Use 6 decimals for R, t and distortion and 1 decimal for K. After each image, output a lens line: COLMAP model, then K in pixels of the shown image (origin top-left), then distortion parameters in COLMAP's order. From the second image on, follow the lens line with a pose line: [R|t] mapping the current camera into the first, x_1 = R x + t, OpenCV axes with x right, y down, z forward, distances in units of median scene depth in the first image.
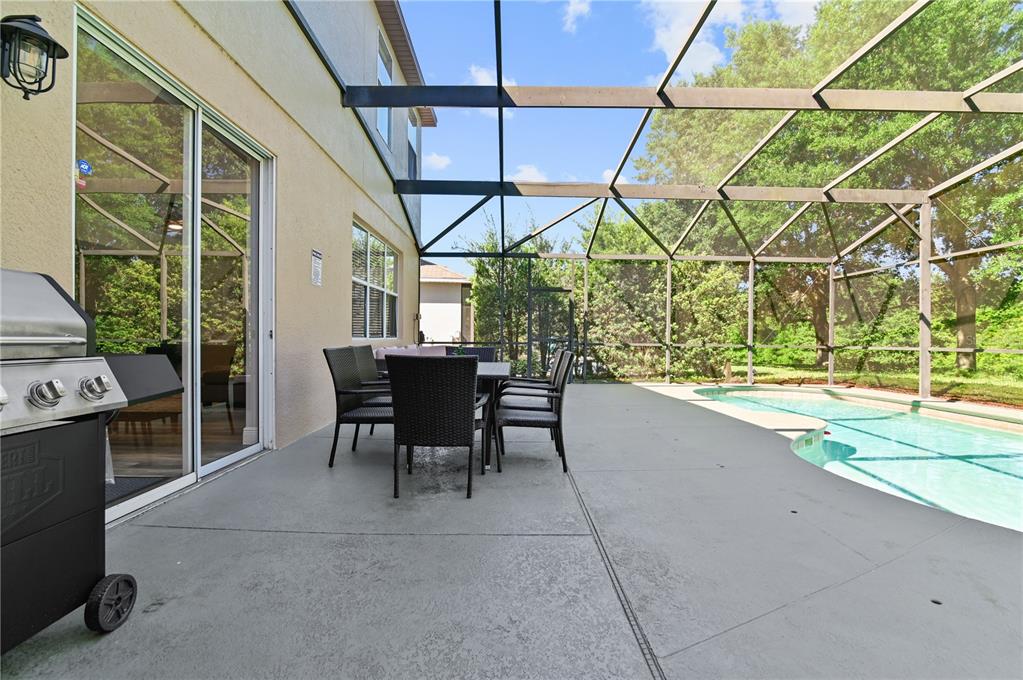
lens RADIAL K [[476.4, 0, 511.4], [0, 476.4, 340.2], [0, 0, 1]] dist [-0.004735, -0.000593]
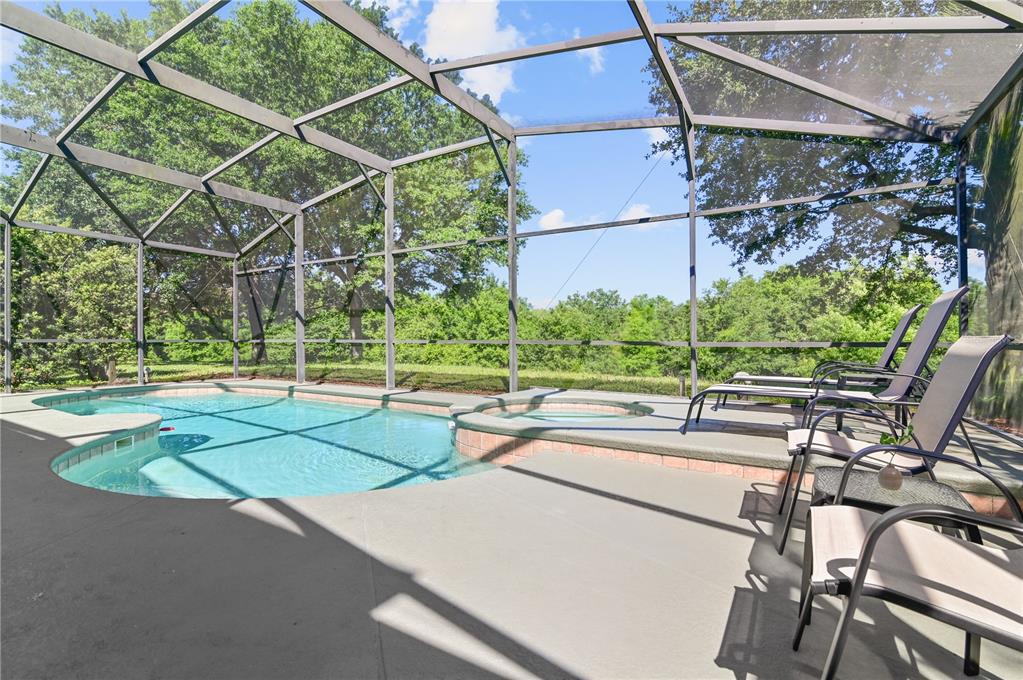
lens RADIAL K [[476.4, 0, 506.0], [0, 476.4, 337.5], [0, 0, 1]] dist [-0.004735, -0.000593]
pose [[0.541236, -0.004999, 0.840856, 0.136846], [0.006509, 0.999977, 0.001756, 0.009090], [-0.840846, 0.004523, 0.541256, -0.042864]]
